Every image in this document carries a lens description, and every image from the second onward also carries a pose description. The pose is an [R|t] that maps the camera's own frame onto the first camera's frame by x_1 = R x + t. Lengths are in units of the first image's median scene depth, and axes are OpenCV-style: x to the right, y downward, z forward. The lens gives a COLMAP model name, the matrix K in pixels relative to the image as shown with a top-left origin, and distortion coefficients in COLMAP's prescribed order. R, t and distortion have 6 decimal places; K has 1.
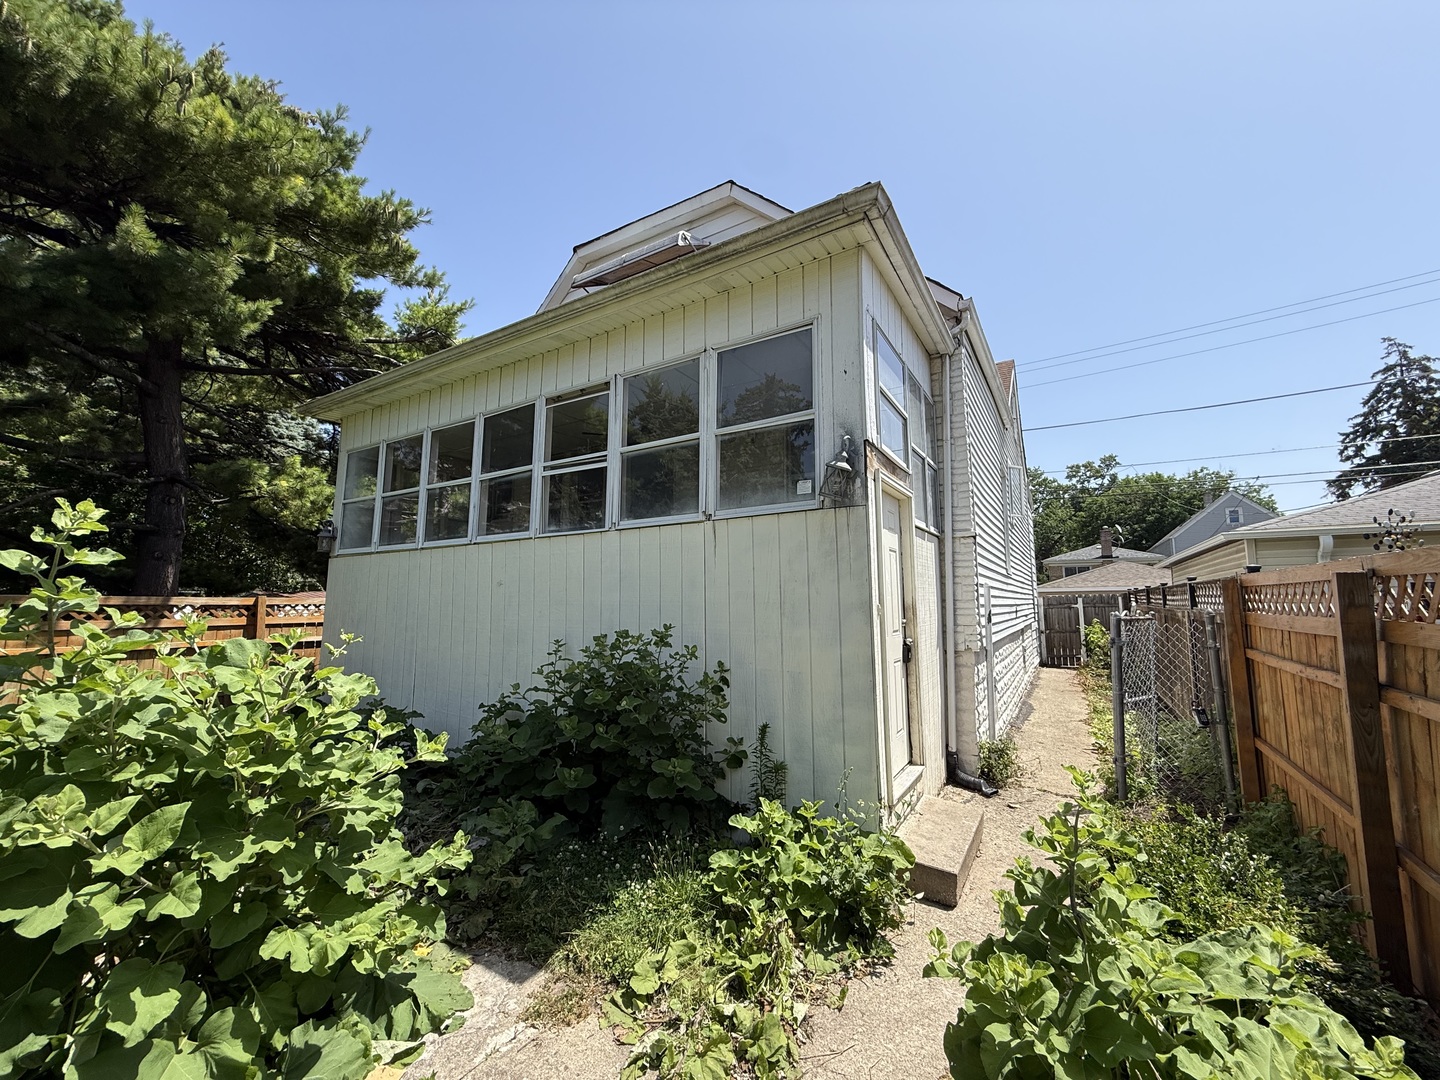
lens RADIAL K [[573.0, 0, 714.8], [0, 573.0, 539.4], [0, 0, 1]] dist [-0.000230, -0.000424]
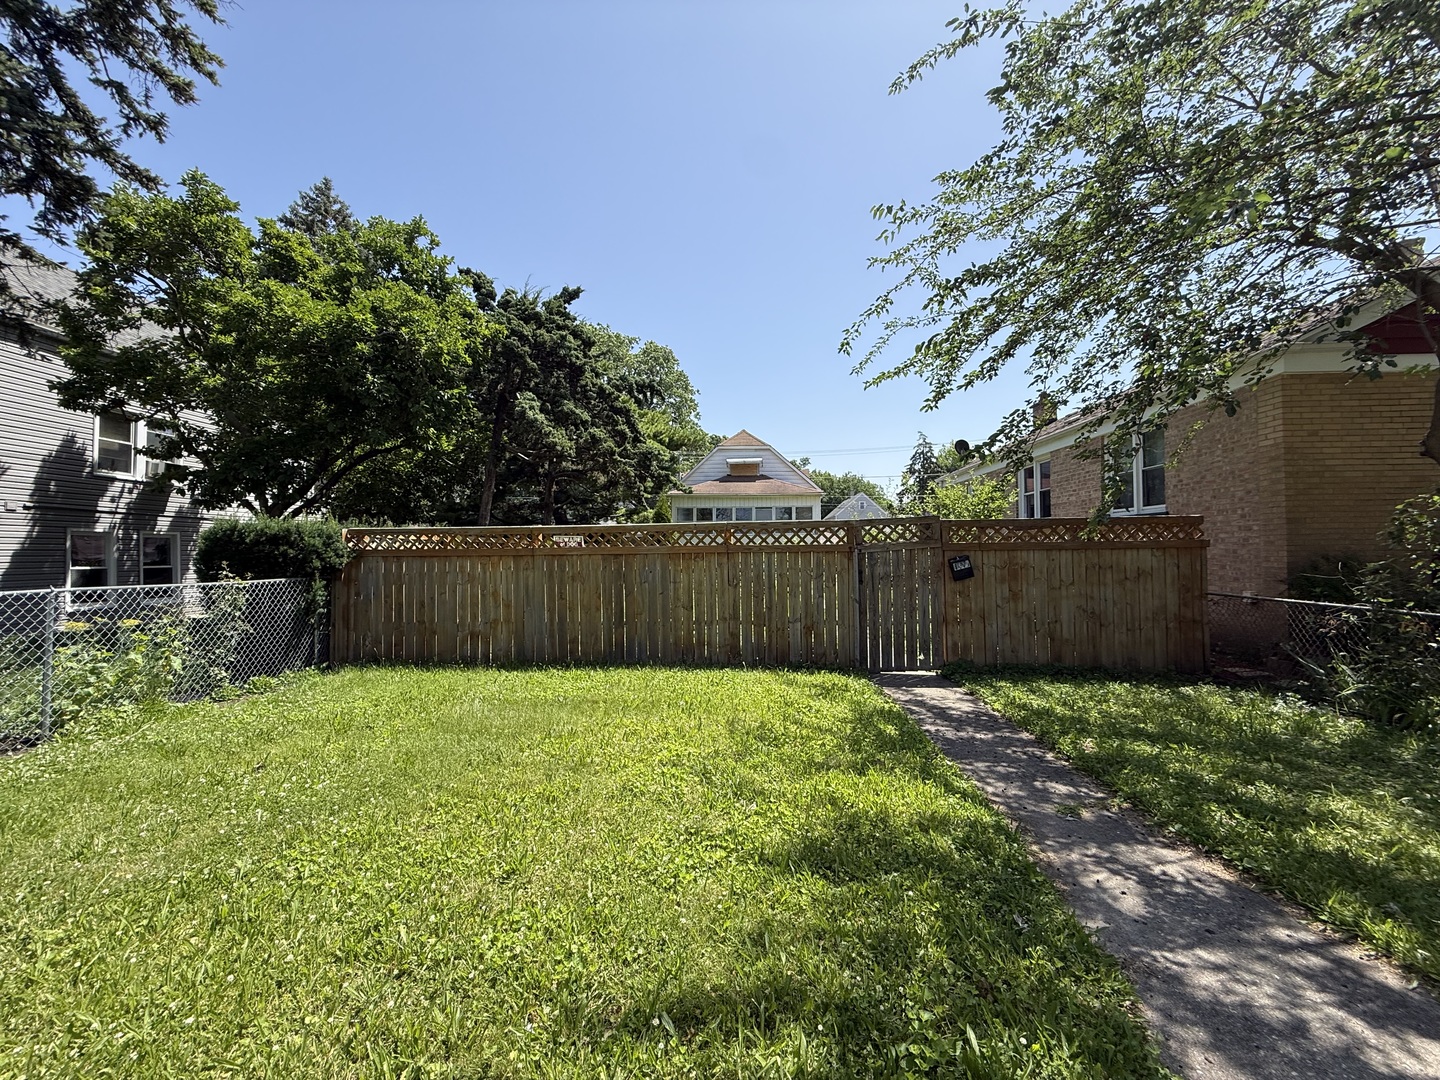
lens RADIAL K [[573.0, 0, 714.8], [0, 573.0, 539.4], [0, 0, 1]] dist [-0.000230, -0.000424]
pose [[0.885186, 0.002638, 0.465230, -0.567640], [-0.040189, 0.996679, 0.070816, -0.059453], [-0.463498, -0.081383, 0.882353, -0.632685]]
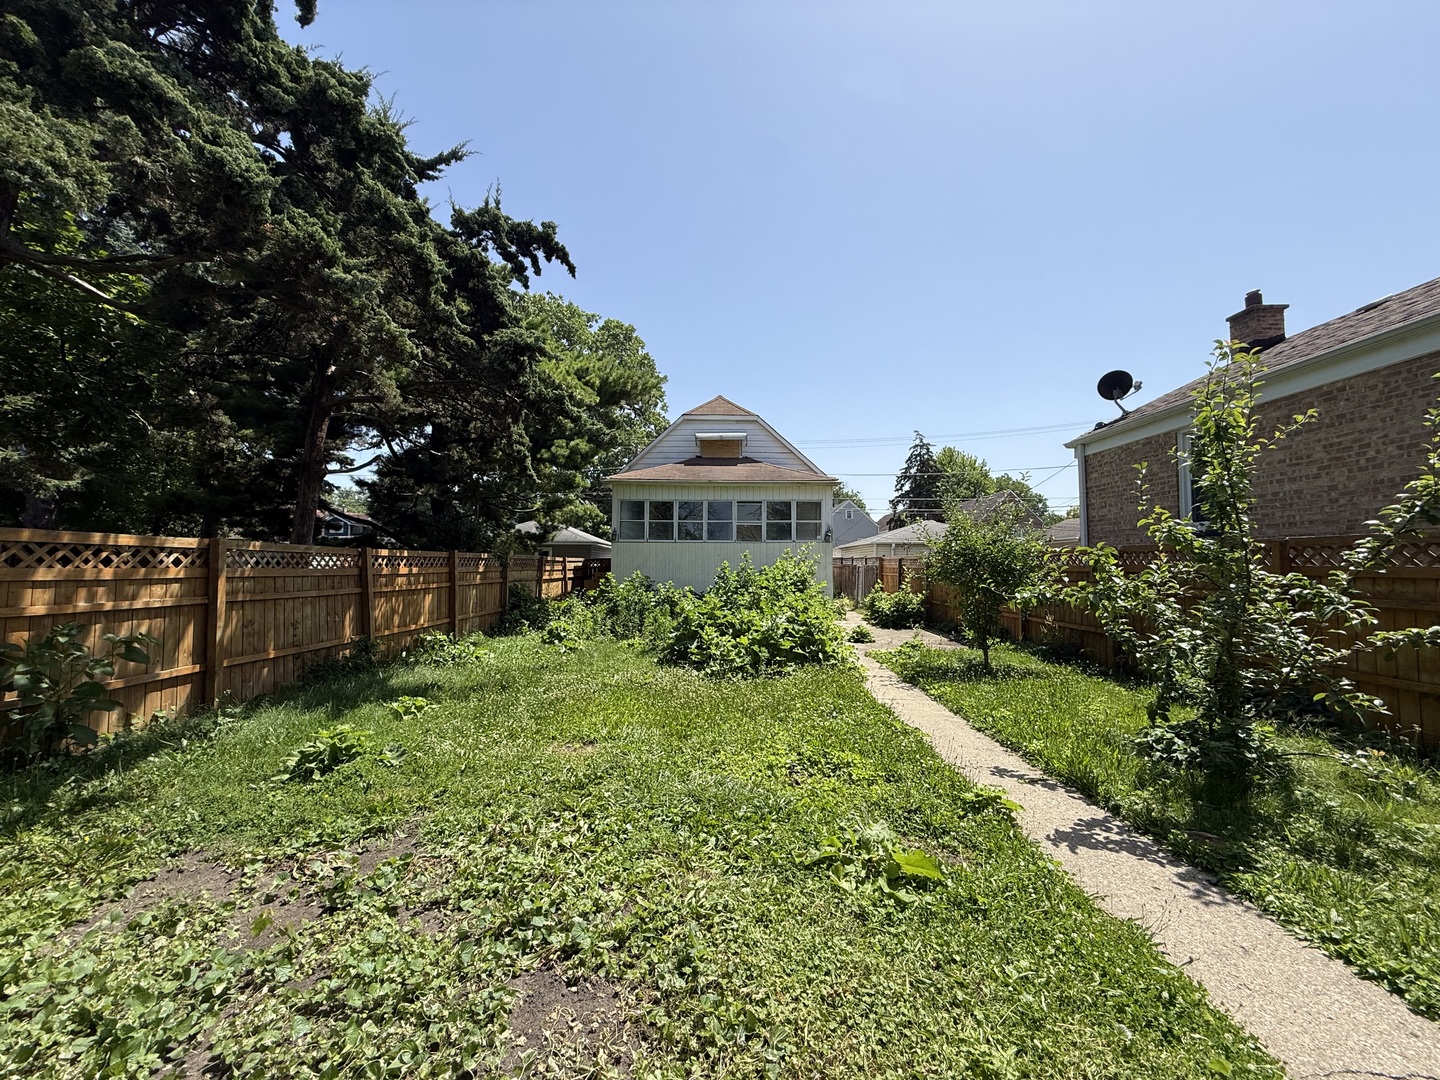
lens RADIAL K [[573.0, 0, 714.8], [0, 573.0, 539.4], [0, 0, 1]] dist [-0.000230, -0.000424]
pose [[0.859372, 0.025454, 0.510717, -0.413891], [-0.057747, 0.997202, 0.047469, -0.034046], [-0.508079, -0.070286, 0.858438, -0.362213]]
